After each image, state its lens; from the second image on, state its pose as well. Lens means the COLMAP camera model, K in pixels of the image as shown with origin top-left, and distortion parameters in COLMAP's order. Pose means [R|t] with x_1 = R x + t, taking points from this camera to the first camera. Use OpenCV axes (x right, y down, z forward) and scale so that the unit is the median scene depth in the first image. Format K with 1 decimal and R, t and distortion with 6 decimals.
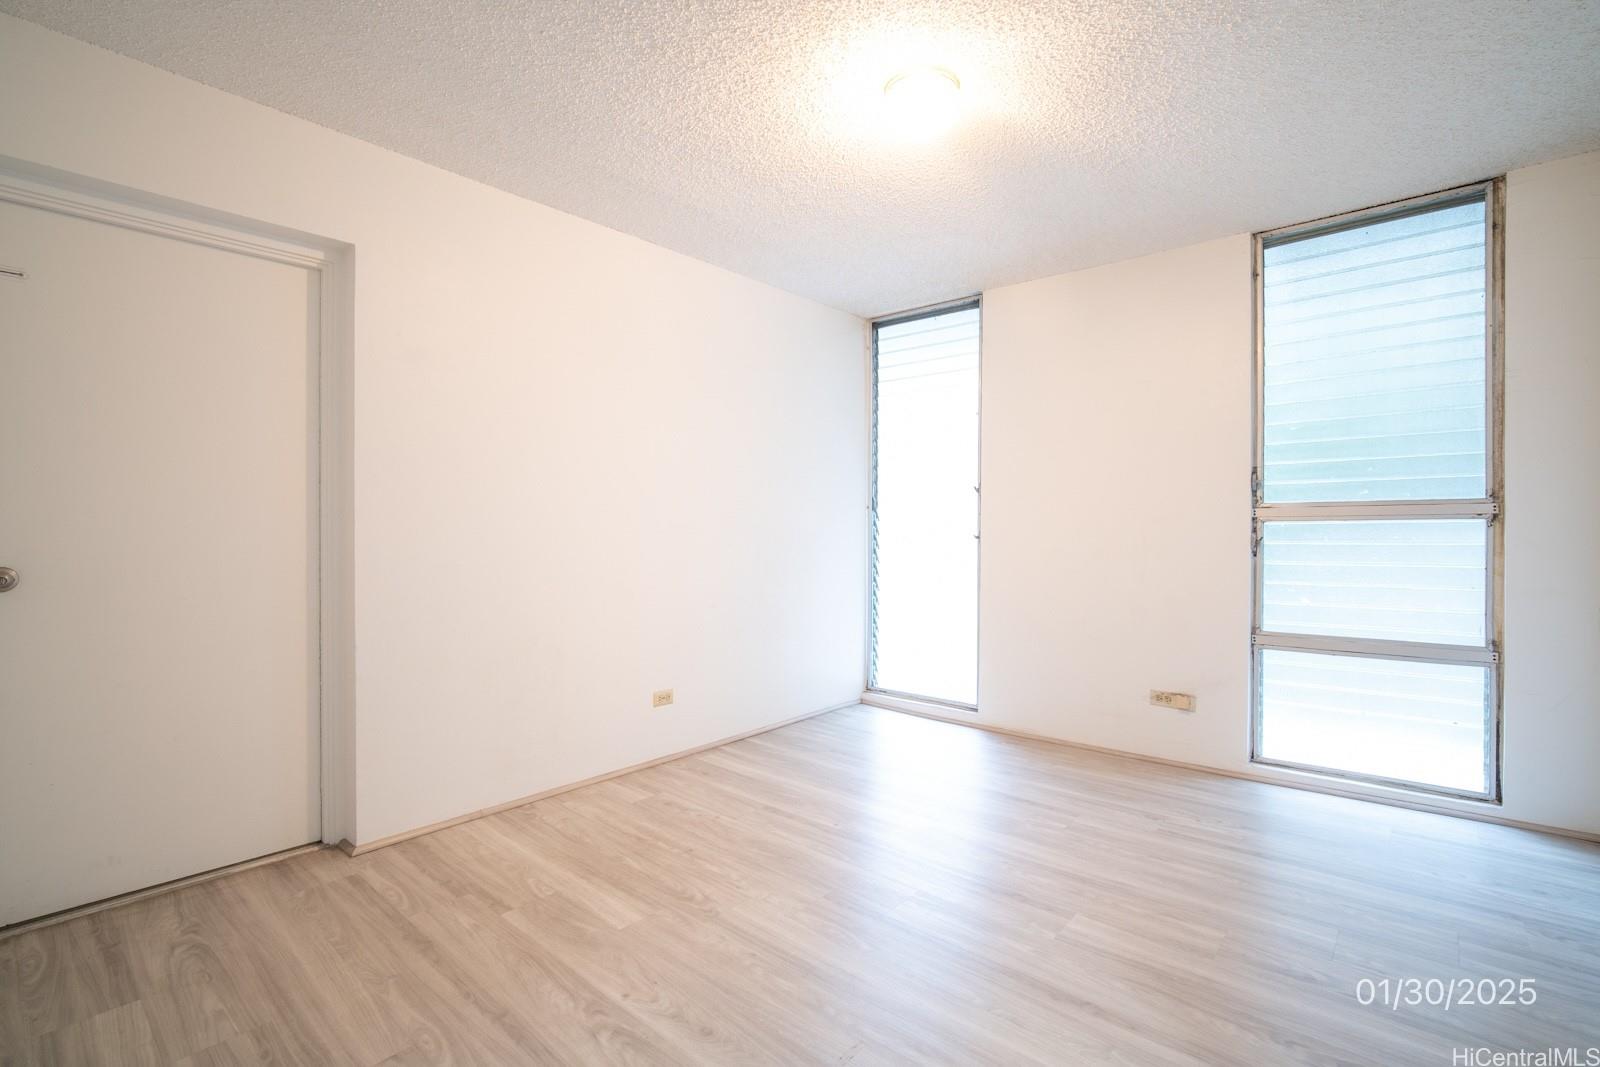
lens RADIAL K [[715.2, 0, 799.2], [0, 715.2, 542.0], [0, 0, 1]] dist [-0.002509, -0.000078]
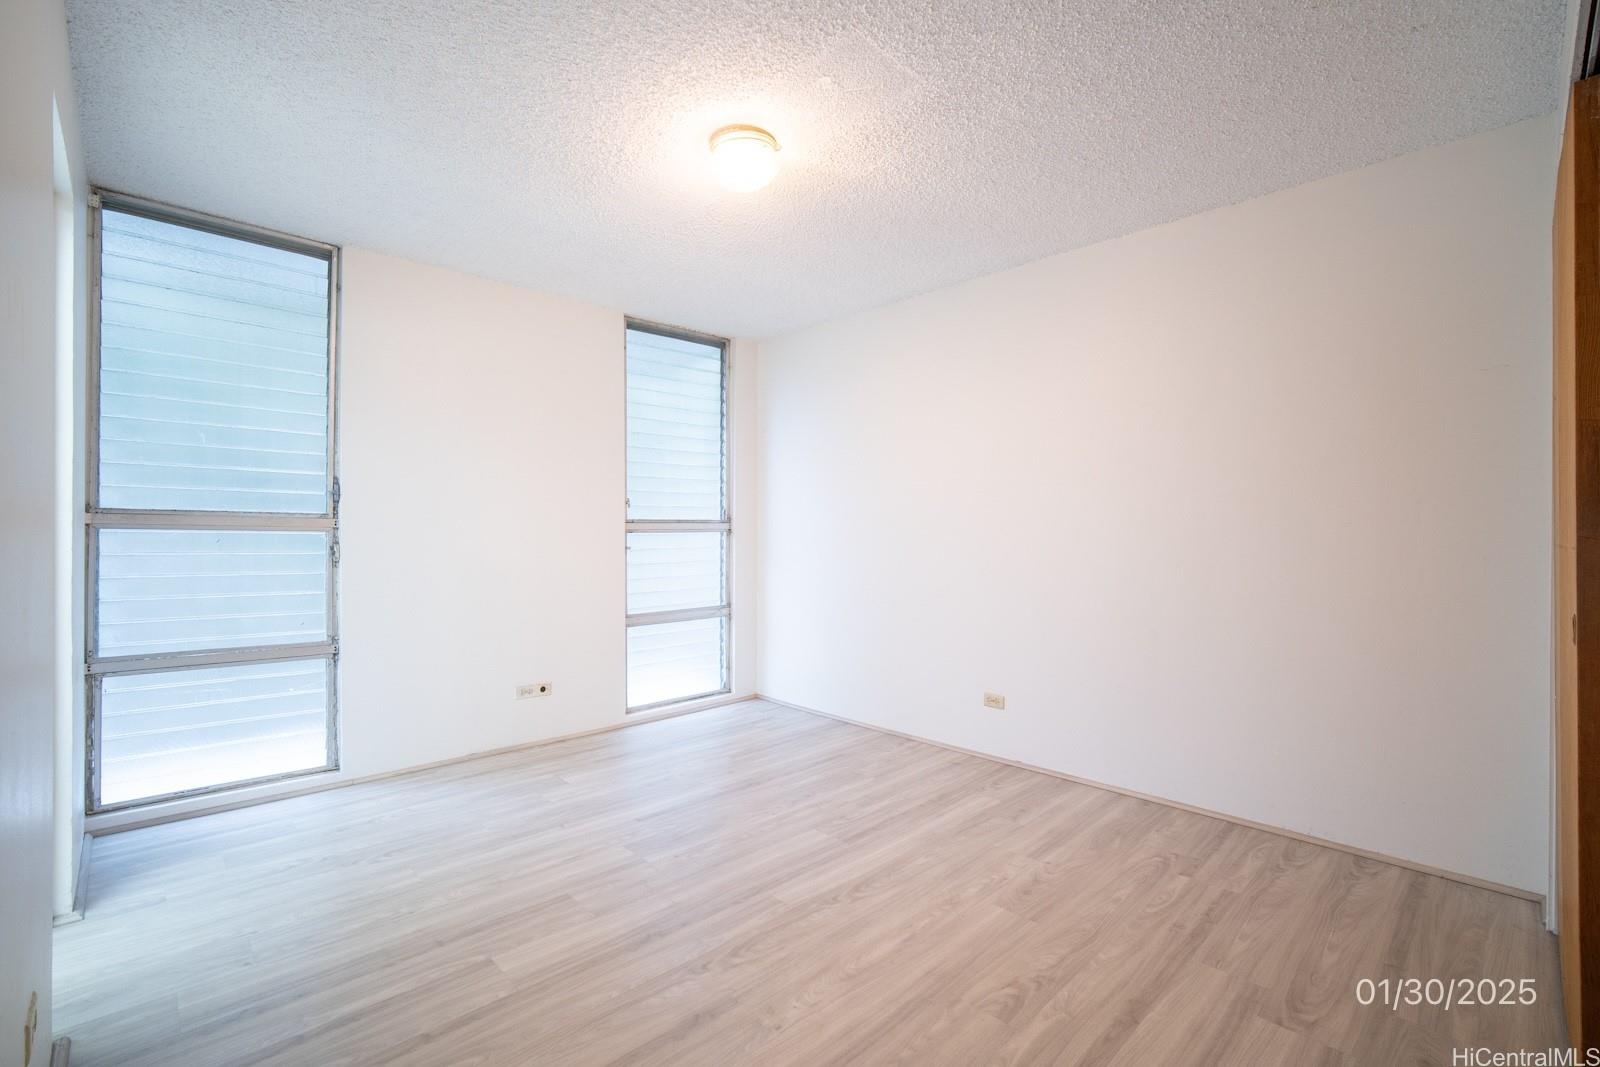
lens RADIAL K [[719.0, 0, 800.0], [0, 719.0, 533.5], [0, 0, 1]] dist [-0.020649, -0.000157]
pose [[0.065789, 0.014087, 0.997734, -1.062986], [0.010073, 0.999840, -0.014781, -0.001348], [-0.997783, 0.011022, 0.065636, 0.934789]]
